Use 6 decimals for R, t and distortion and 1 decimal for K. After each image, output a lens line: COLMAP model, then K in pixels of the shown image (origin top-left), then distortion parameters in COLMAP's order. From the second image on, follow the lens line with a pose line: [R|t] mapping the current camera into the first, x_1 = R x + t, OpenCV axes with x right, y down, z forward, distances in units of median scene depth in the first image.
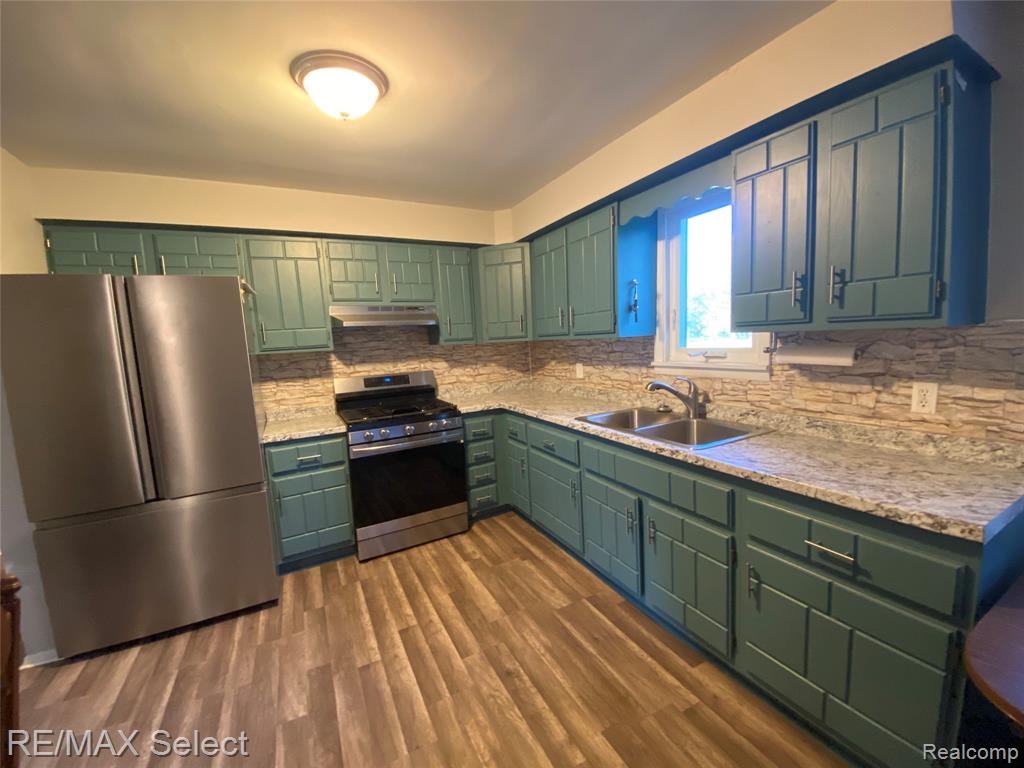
lens RADIAL K [[411.2, 0, 512.0], [0, 411.2, 384.0], [0, 0, 1]] dist [0.017579, -0.019078]
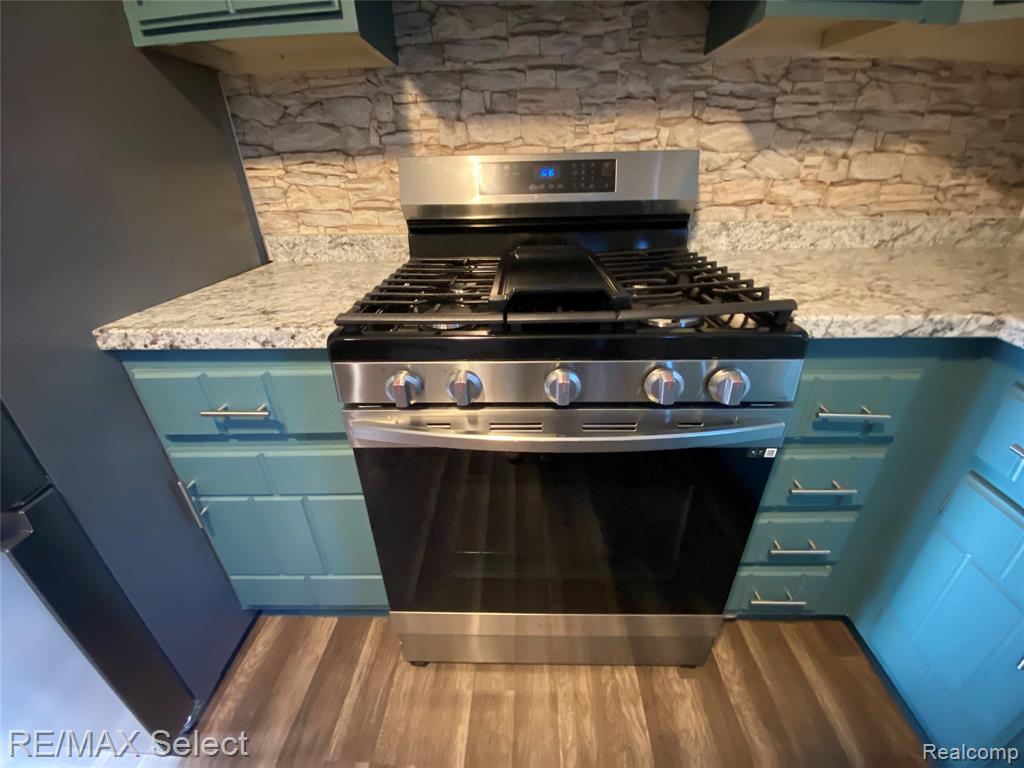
lens RADIAL K [[411.2, 0, 512.0], [0, 411.2, 384.0], [0, 0, 1]] dist [0.017579, -0.019078]
pose [[0.871267, 0.256669, -0.418348, -0.145540], [-0.079112, 0.914660, 0.396407, 0.015115], [0.484392, -0.312280, 0.817218, 0.656912]]
